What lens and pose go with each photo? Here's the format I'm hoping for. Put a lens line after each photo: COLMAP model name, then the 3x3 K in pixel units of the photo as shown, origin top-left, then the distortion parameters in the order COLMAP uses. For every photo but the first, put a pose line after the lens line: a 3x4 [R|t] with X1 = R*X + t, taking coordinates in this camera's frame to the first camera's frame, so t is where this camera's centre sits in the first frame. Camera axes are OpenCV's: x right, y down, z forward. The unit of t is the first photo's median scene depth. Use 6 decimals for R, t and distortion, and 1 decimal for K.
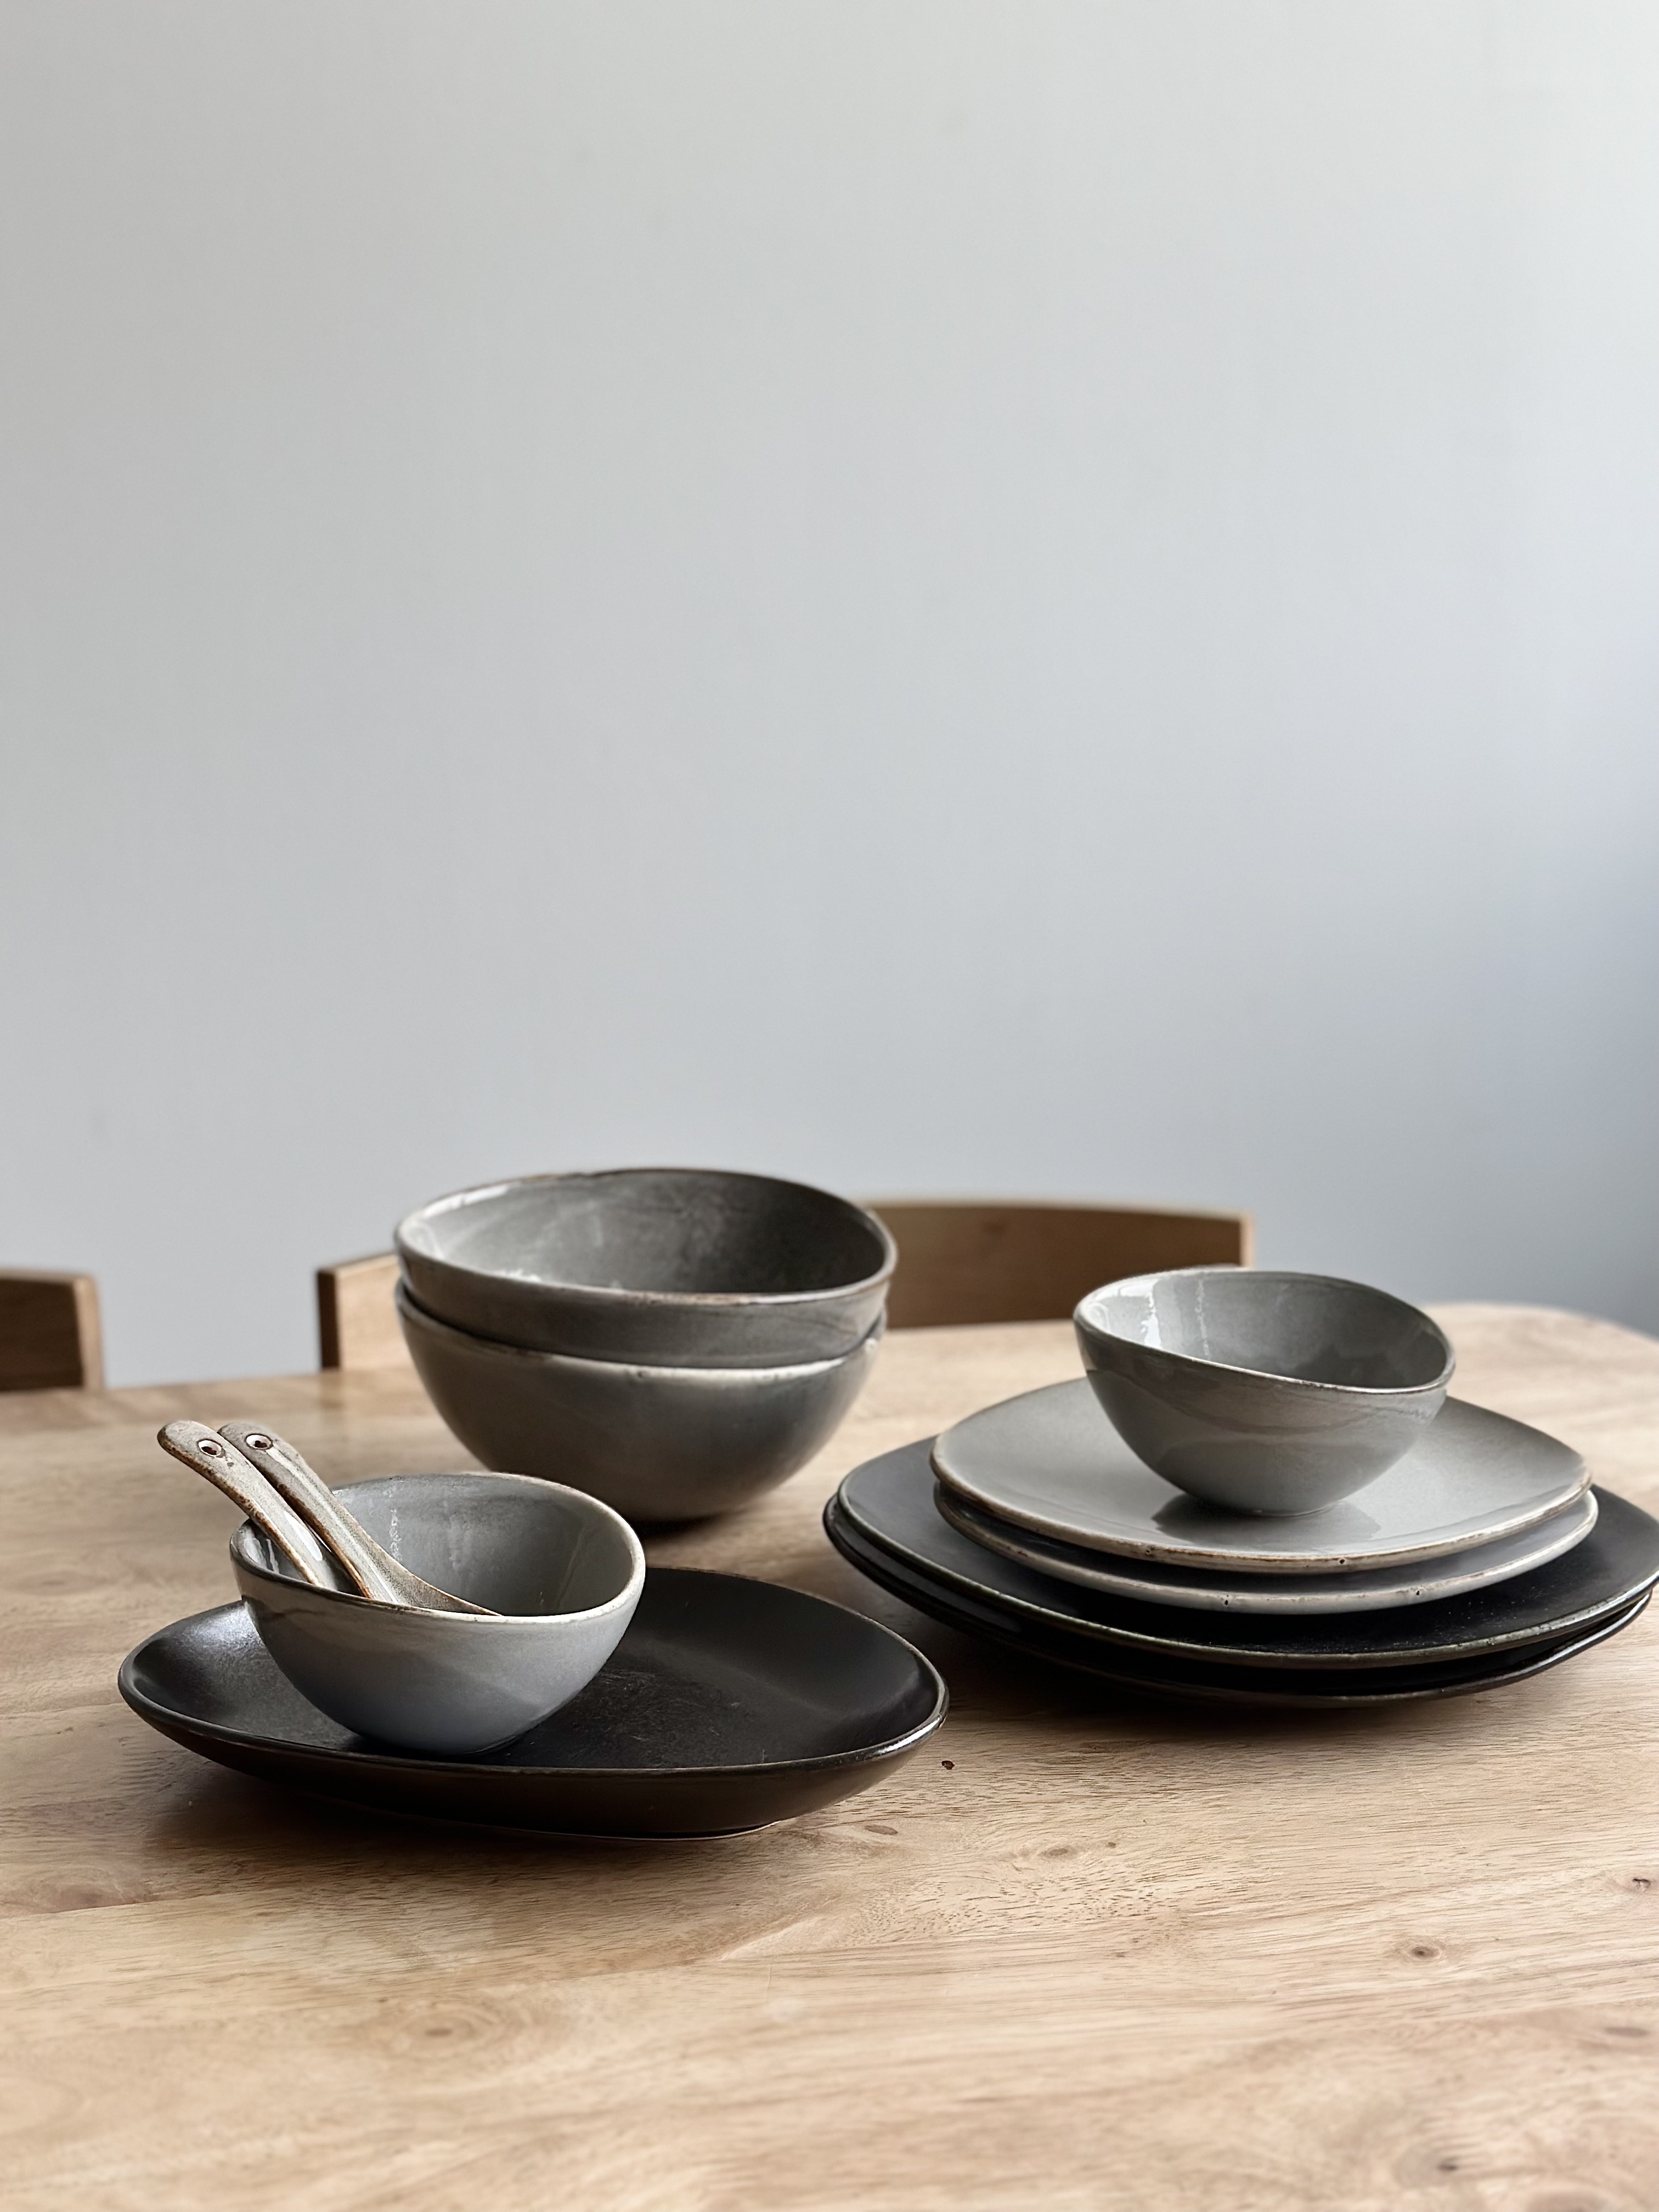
lens RADIAL K [[3305.6, 0, 826.9], [0, 3305.6, 1104.1], [0, 0, 1]] dist [-0.055805, 0.000000]
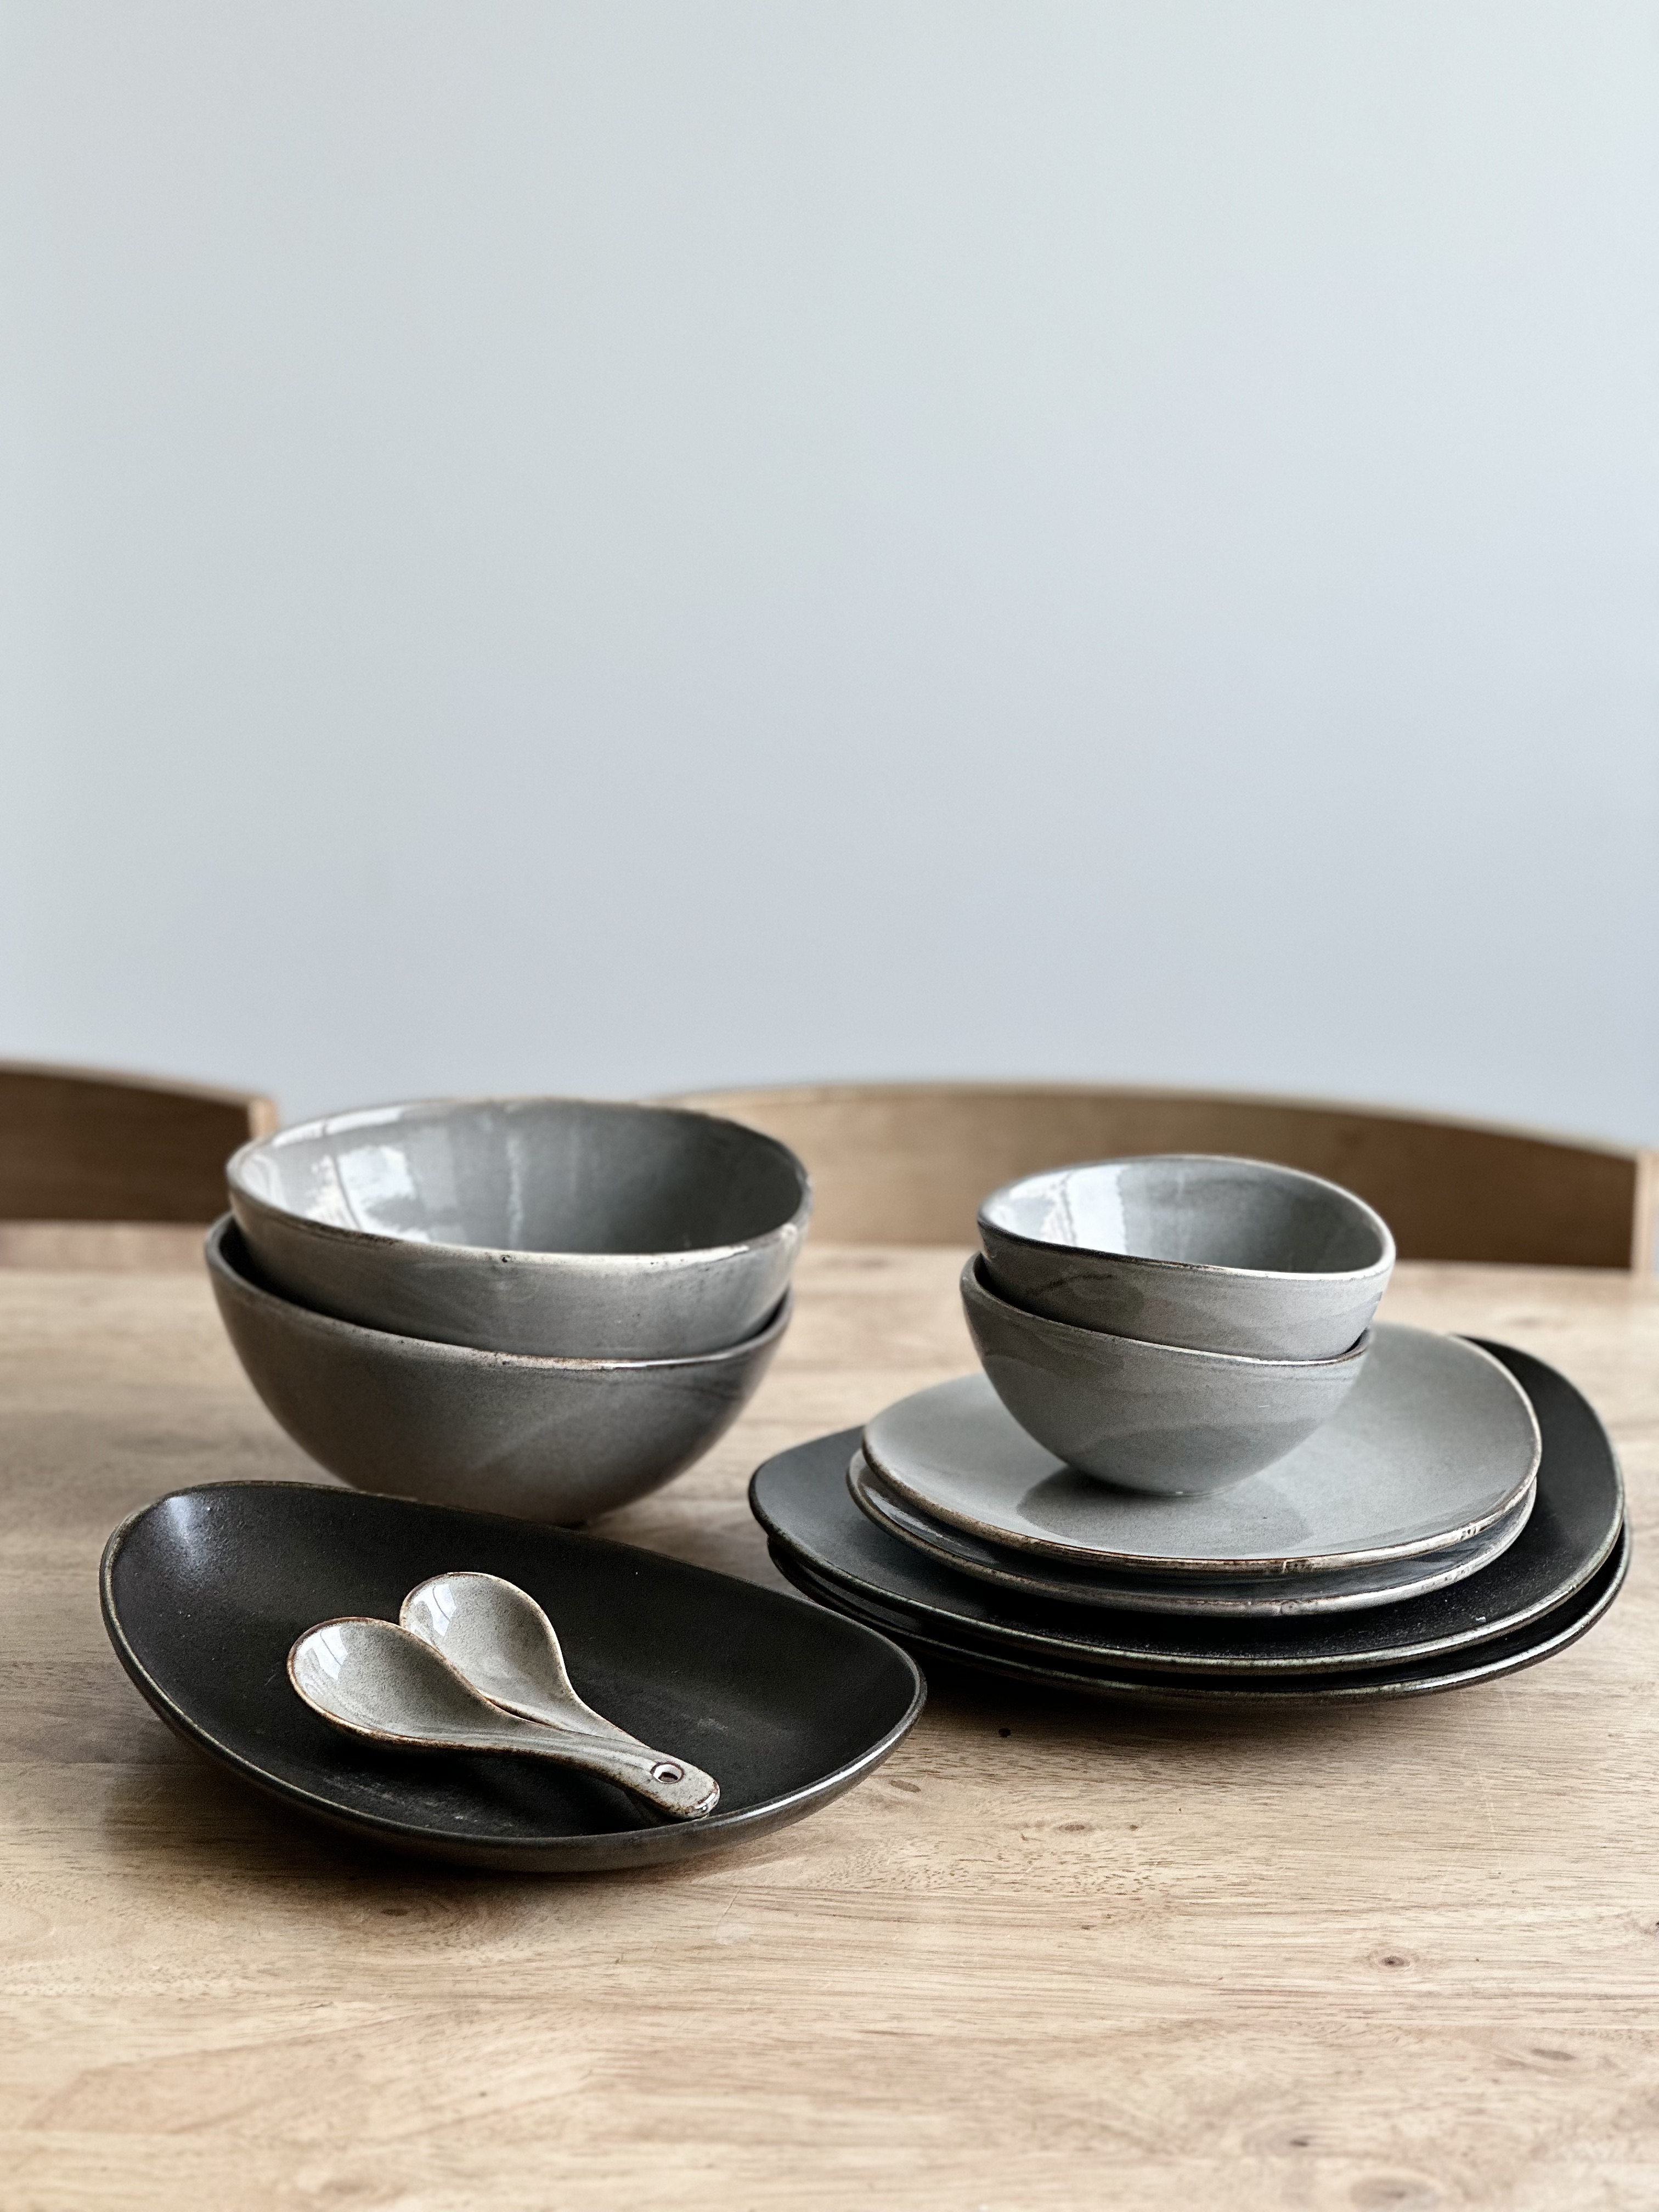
lens RADIAL K [[4964.3, 0, 830.3], [0, 4964.3, 1103.8], [0, 0, 1]] dist [-0.212147, 0.000000]
pose [[0.982920, 0.096848, -0.156486, 0.239202], [-0.087948, 0.994141, 0.062846, -0.079408], [0.161656, -0.048010, 0.985679, -0.496756]]
